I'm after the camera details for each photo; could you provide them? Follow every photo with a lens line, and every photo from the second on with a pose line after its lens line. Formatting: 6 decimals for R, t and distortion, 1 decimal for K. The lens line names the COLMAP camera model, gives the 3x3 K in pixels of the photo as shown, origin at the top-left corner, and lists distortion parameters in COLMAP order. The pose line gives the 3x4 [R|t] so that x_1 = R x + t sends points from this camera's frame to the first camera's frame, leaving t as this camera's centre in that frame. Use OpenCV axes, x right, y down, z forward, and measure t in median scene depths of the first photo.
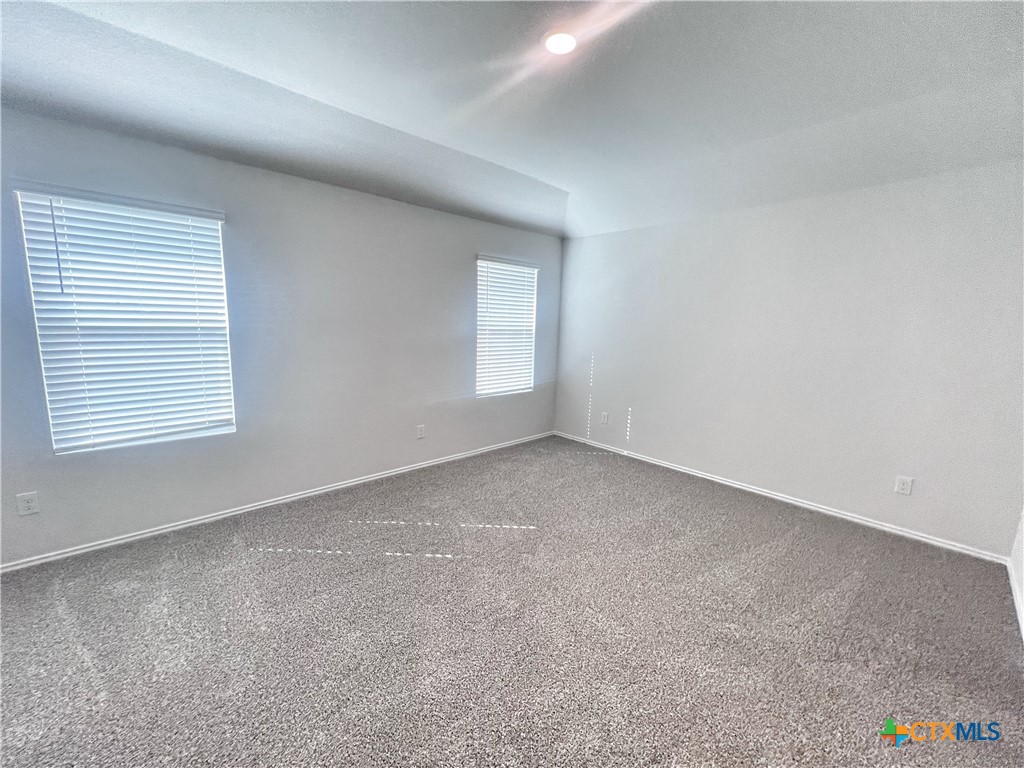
lens RADIAL K [[409.0, 0, 508.7], [0, 409.0, 380.8], [0, 0, 1]] dist [0.001025, 0.000140]
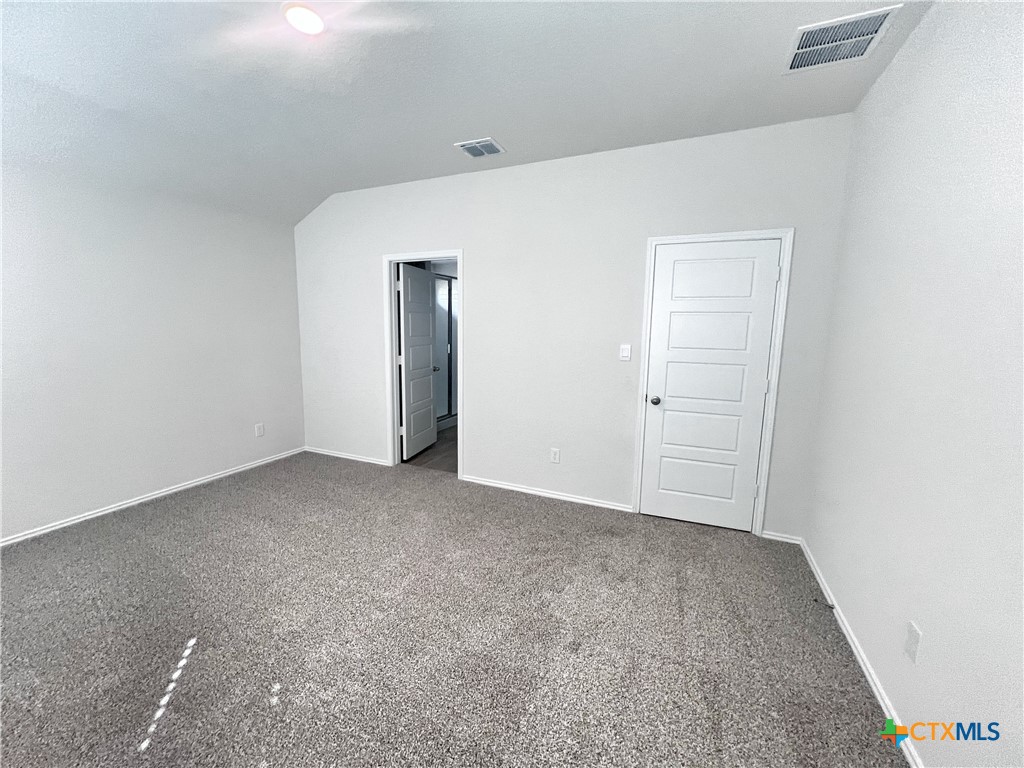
lens RADIAL K [[409.0, 0, 508.7], [0, 409.0, 380.8], [0, 0, 1]] dist [0.001025, 0.000140]
pose [[-0.405500, -0.147579, 0.902103, -0.699105], [0.105827, 0.972666, 0.206693, -0.123701], [-0.907948, 0.179281, -0.378798, 0.769459]]
